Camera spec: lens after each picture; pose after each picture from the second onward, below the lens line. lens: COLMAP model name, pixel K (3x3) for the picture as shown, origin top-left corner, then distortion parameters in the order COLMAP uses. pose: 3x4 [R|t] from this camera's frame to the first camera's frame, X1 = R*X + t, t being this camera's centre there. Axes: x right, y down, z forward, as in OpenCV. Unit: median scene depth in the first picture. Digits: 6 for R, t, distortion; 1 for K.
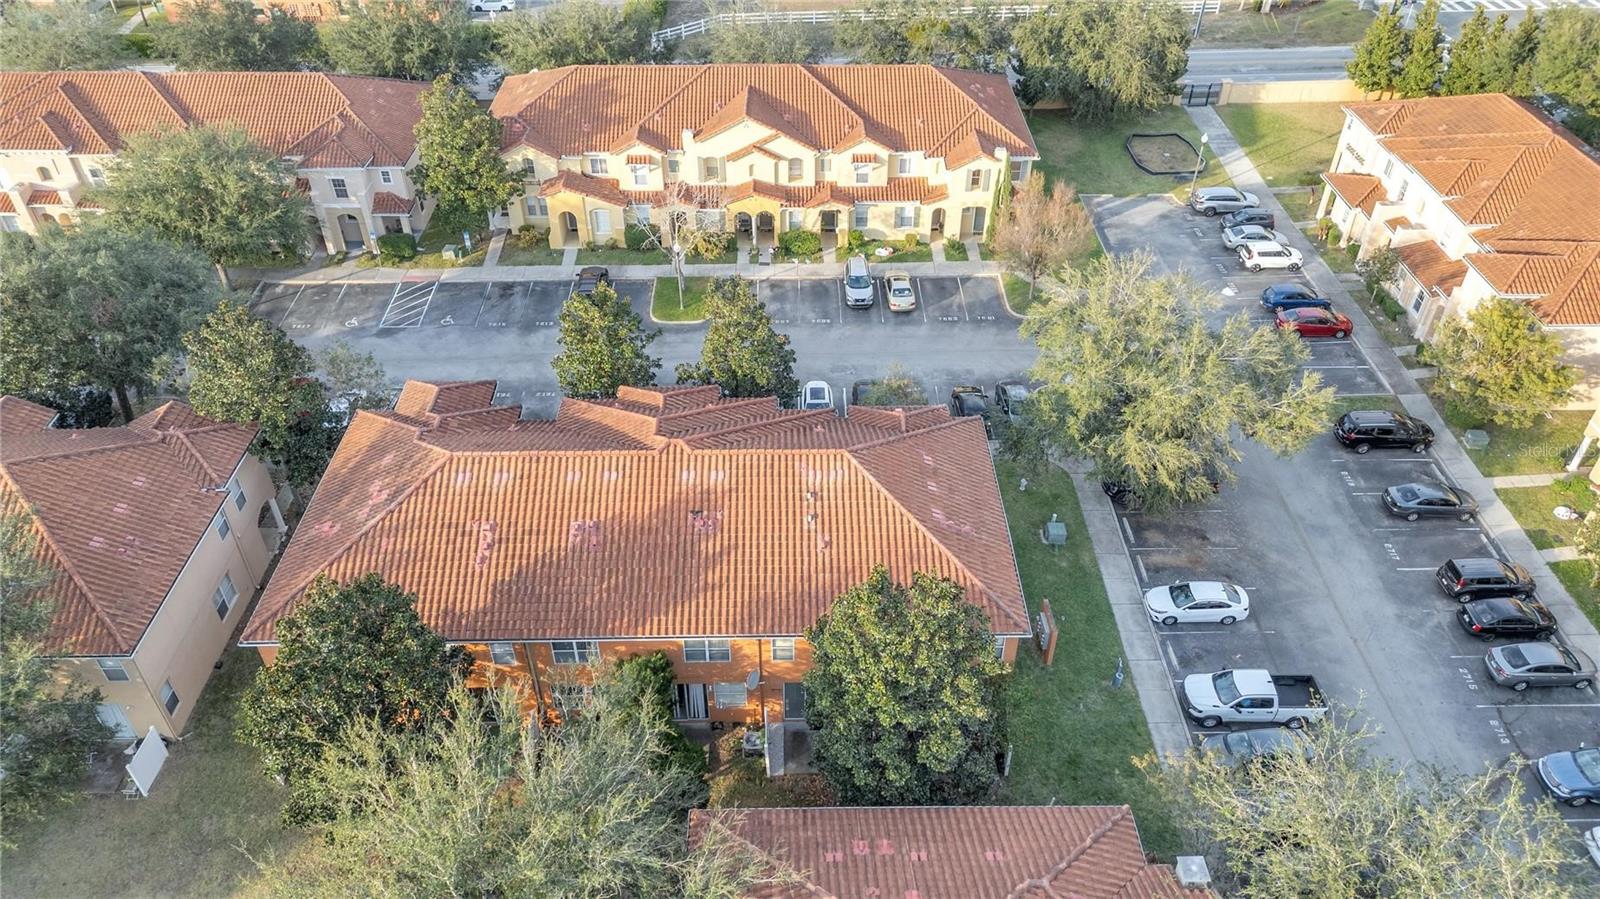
lens RADIAL K [[1132.2, 0, 806.0], [0, 1132.2, 456.3], [0, 0, 1]] dist [0.070257, -0.074552]
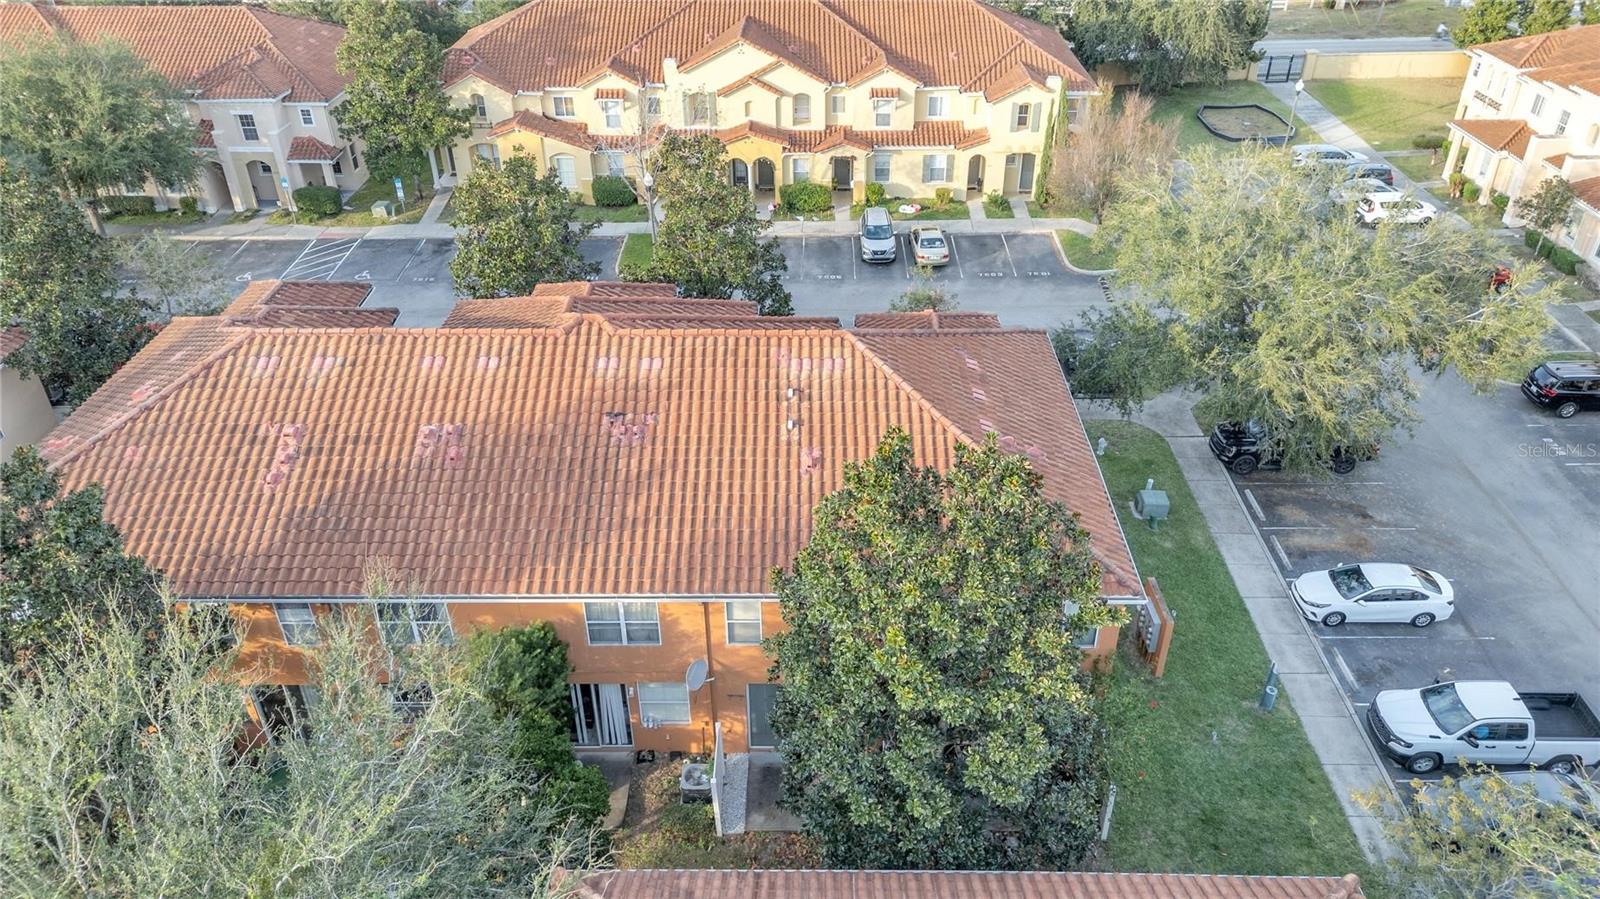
lens RADIAL K [[1132.2, 0, 806.0], [0, 1132.2, 456.3], [0, 0, 1]] dist [0.070257, -0.074552]
pose [[0.999654, 0.007918, -0.025093, 0.023284], [-0.010412, 0.994845, -0.100868, 0.112440], [0.024165, 0.101094, 0.994583, 0.293851]]
